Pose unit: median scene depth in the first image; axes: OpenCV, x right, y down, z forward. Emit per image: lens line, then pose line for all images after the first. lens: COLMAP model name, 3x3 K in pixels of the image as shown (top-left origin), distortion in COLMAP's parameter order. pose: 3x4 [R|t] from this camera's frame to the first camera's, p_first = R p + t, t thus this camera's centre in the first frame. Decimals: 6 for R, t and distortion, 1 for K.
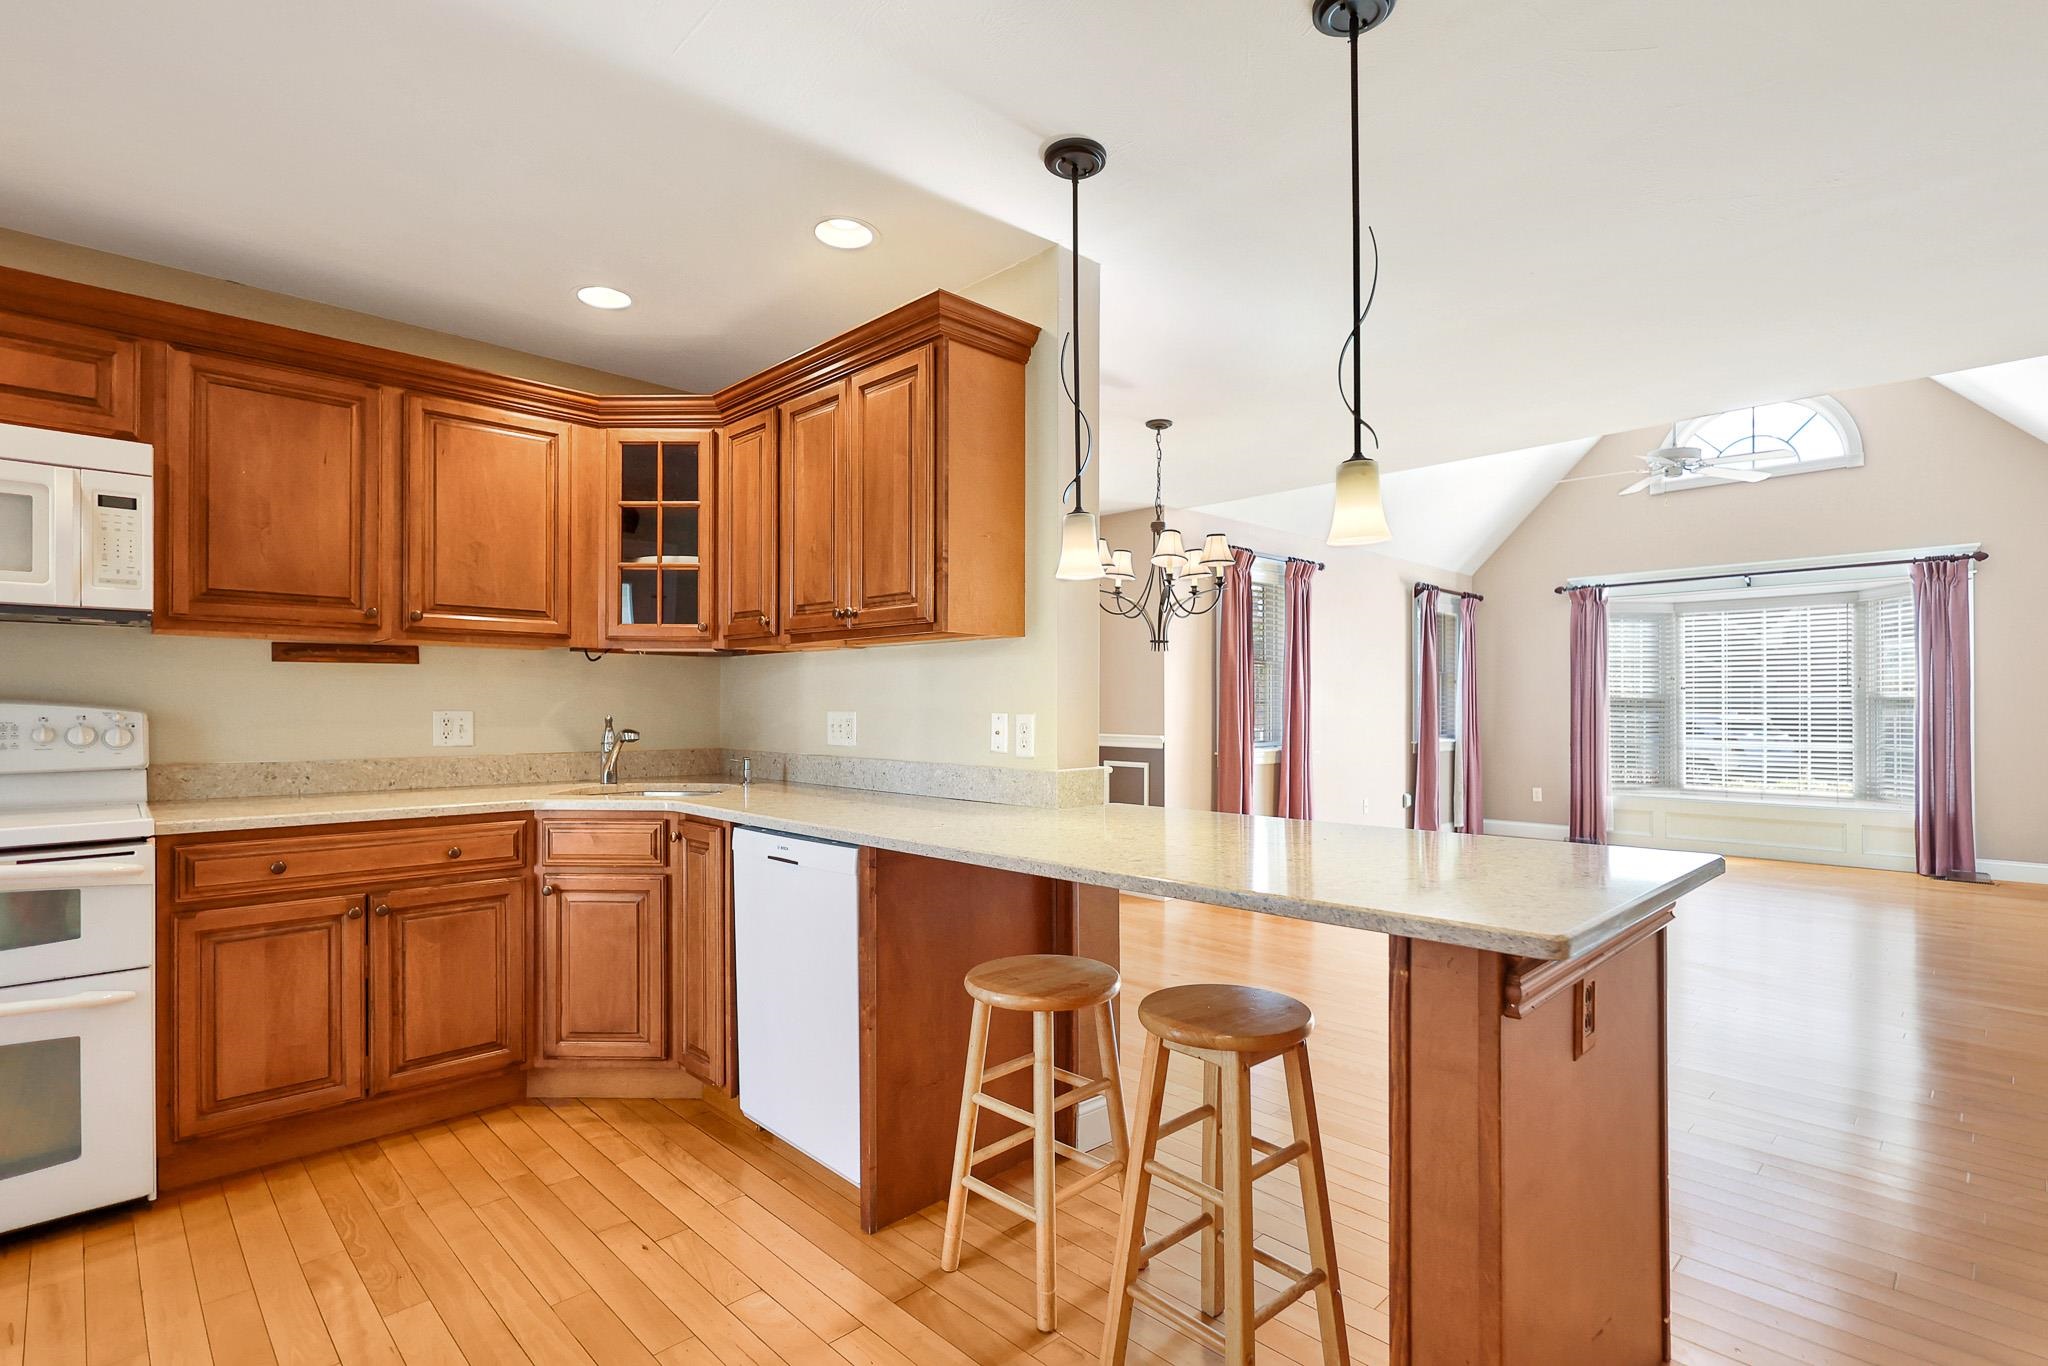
lens RADIAL K [[970.4, 0, 1025.1], [0, 970.4, 699.3], [0, 0, 1]] dist [-0.001198, -0.000022]
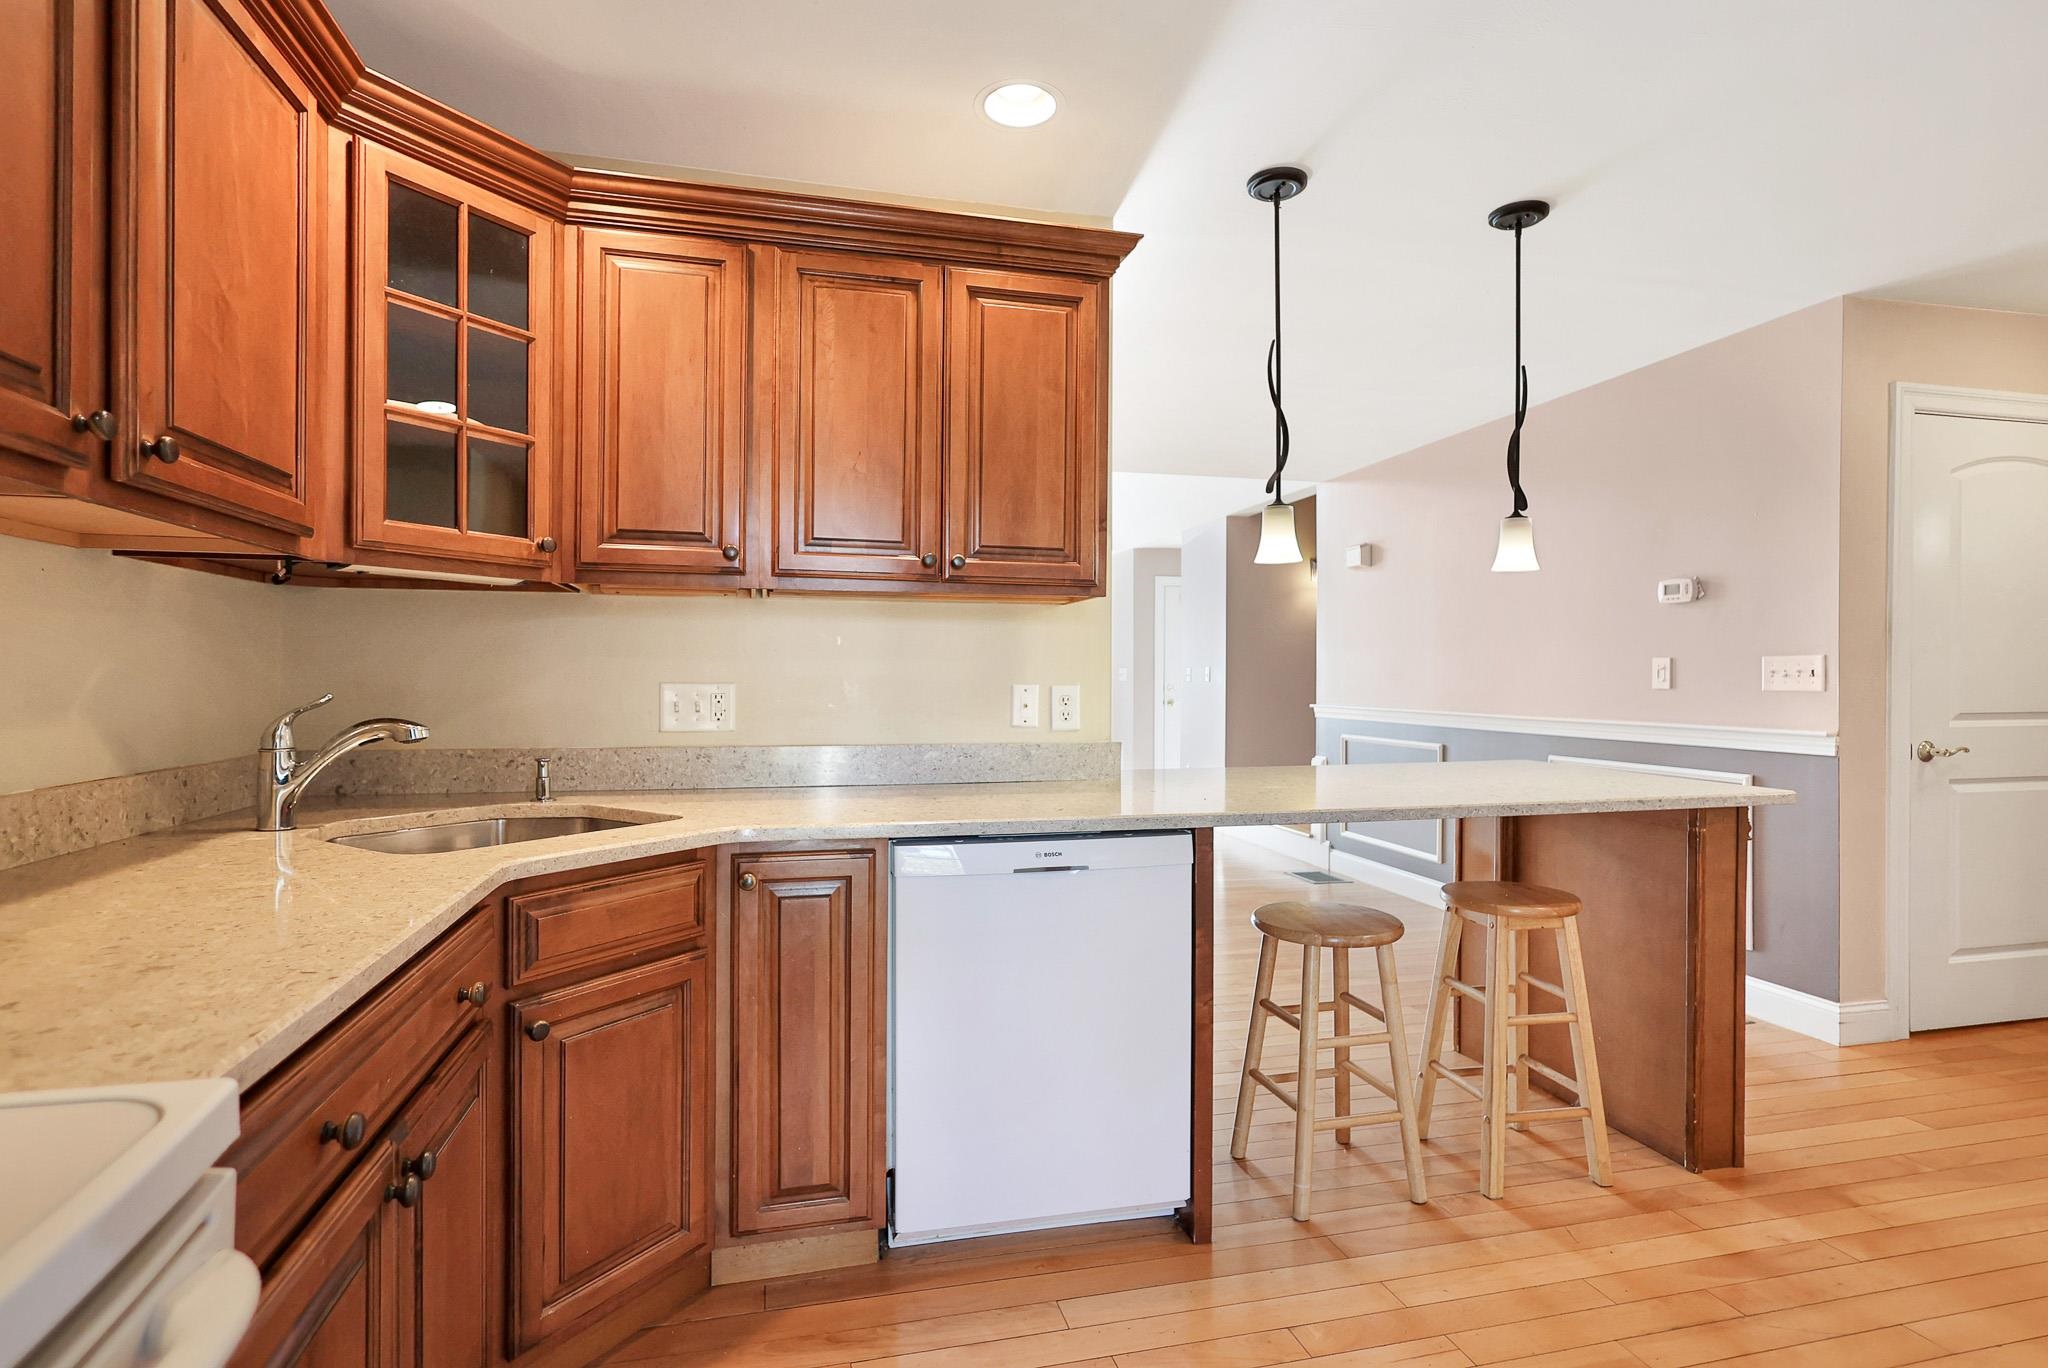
lens RADIAL K [[960.9, 0, 968.6], [0, 960.9, 676.4], [0, 0, 1]] dist [-0.000002, -0.000022]
pose [[0.534055, 0.000179, 0.845450, -0.351629], [-0.007469, 0.999962, 0.004507, 0.001030], [-0.845417, -0.008722, 0.534036, 0.232263]]
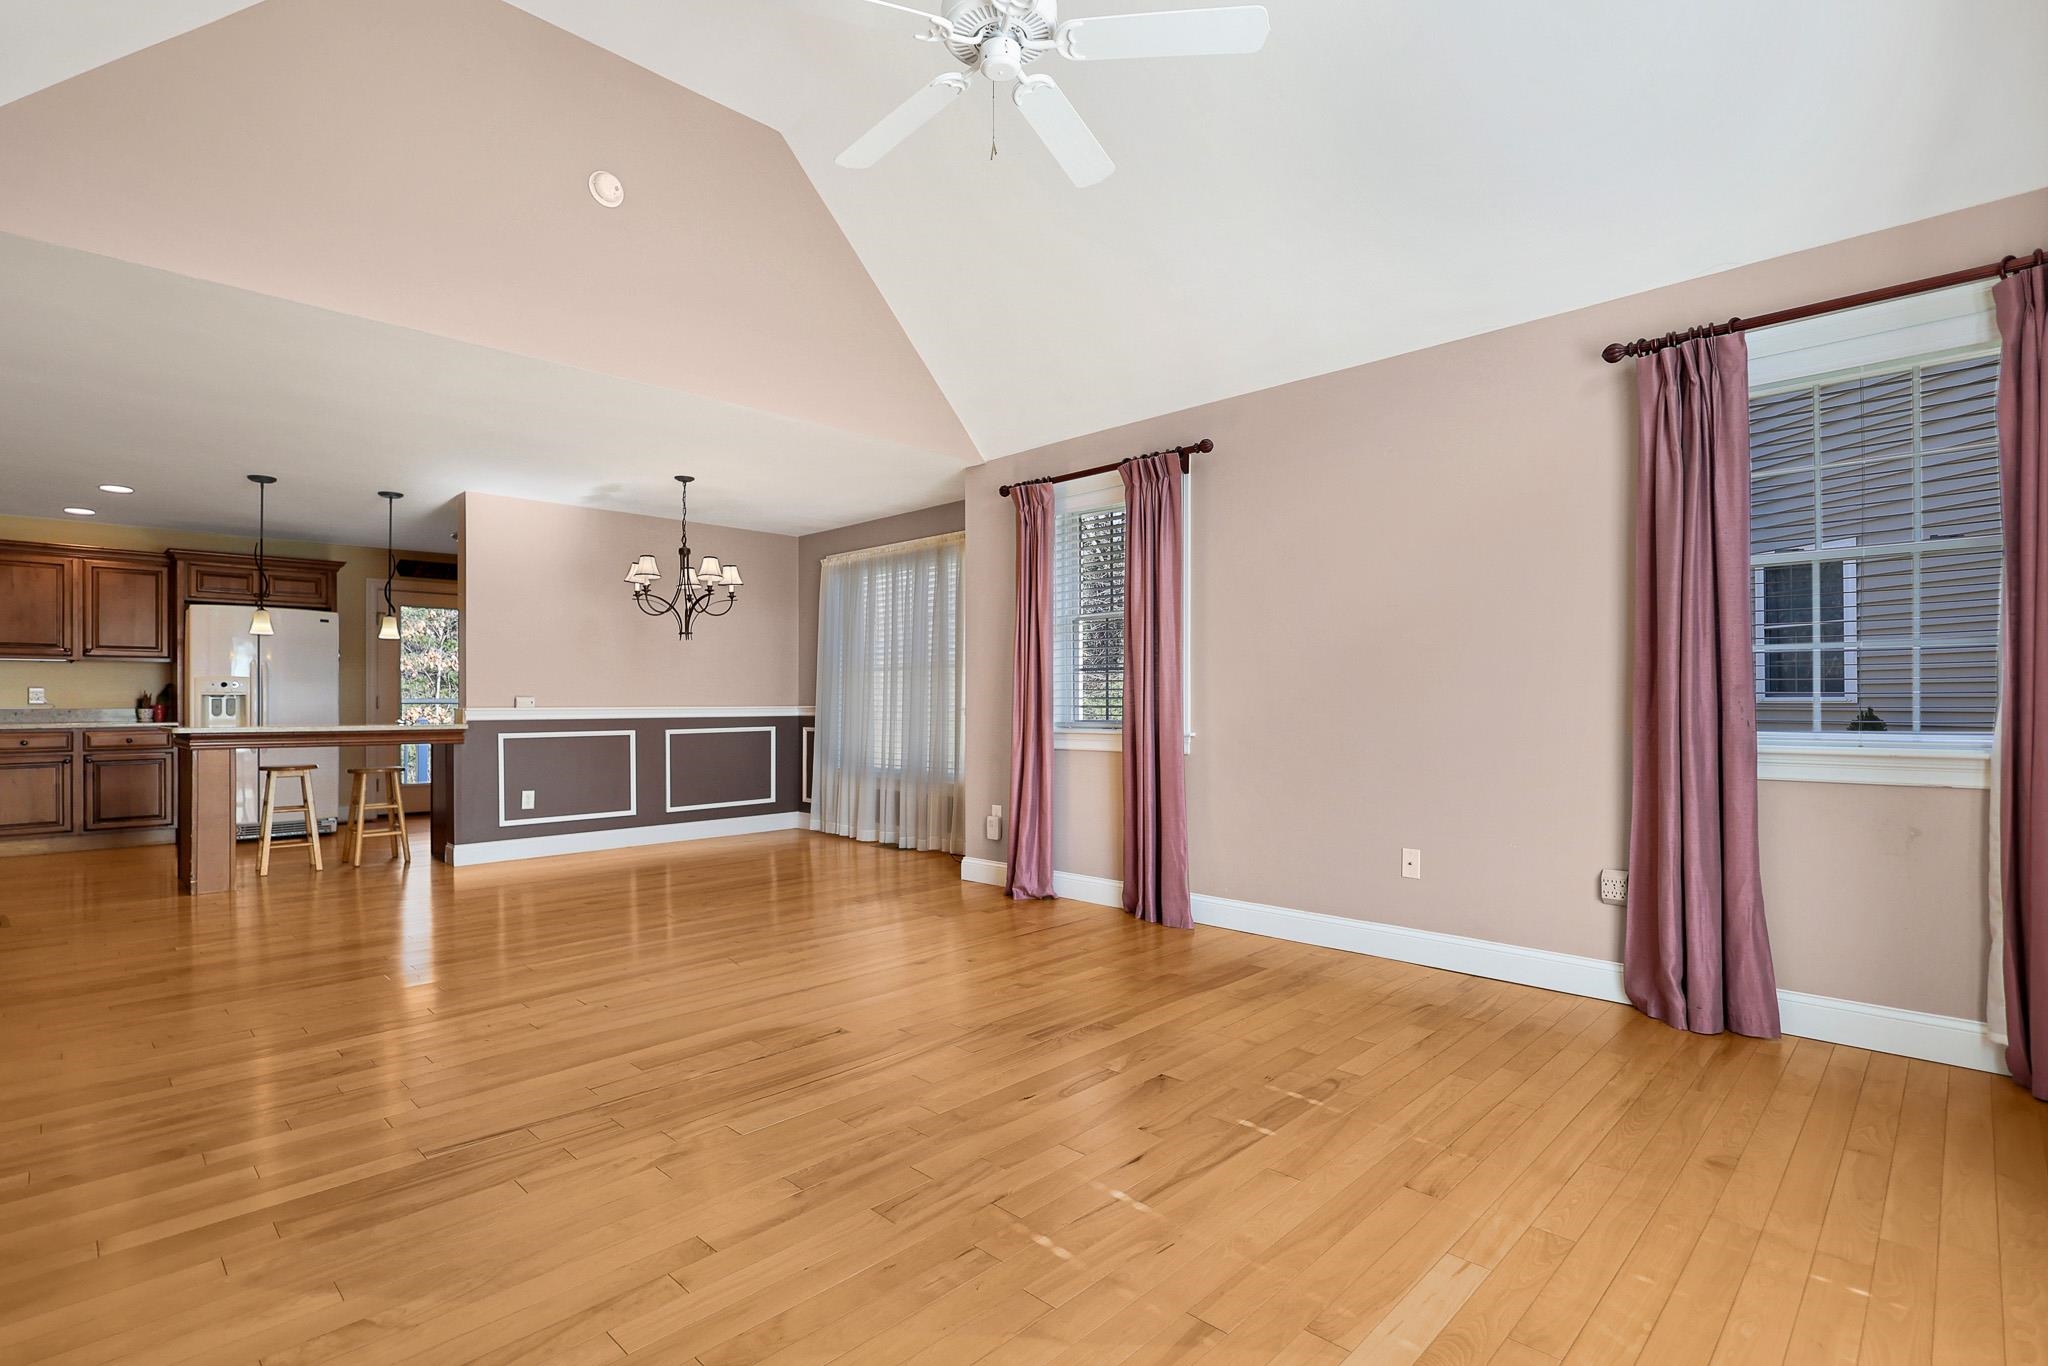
lens RADIAL K [[976.3, 0, 1015.8], [0, 976.3, 704.6], [0, 0, 1]] dist [0.003296, 0.000114]
pose [[0.018273, -0.002995, -0.999829, 0.955198], [0.011382, 0.999931, -0.002787, 0.031536], [0.999768, -0.011329, 0.018306, 0.887803]]
